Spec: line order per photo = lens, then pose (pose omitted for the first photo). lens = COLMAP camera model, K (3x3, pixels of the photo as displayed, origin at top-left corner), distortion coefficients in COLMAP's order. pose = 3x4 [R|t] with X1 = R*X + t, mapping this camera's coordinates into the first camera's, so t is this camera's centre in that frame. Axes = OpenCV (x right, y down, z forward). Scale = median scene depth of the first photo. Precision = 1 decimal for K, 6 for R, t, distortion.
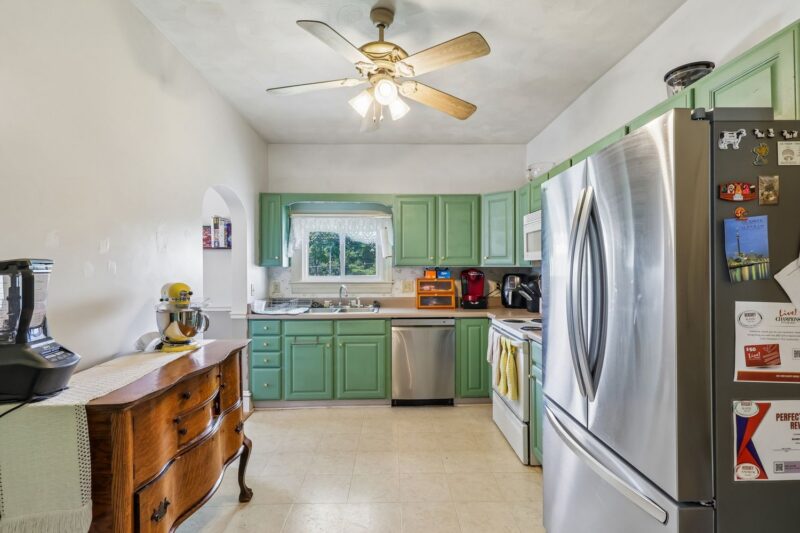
lens RADIAL K [[381.6, 0, 400.7], [0, 381.6, 269.1], [0, 0, 1]] dist [-0.002571, -0.000052]
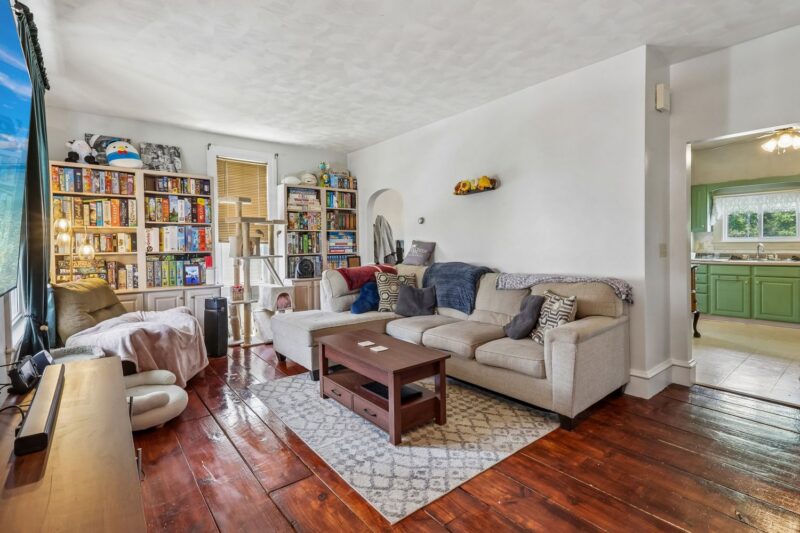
lens RADIAL K [[381.6, 0, 403.9], [0, 381.6, 253.8], [0, 0, 1]] dist [-0.002571, -0.000052]
pose [[0.609161, 0.007959, -0.793007, 0.166727], [0.014752, 0.999663, 0.021365, 0.032678], [0.792909, -0.024713, 0.608838, -0.923999]]
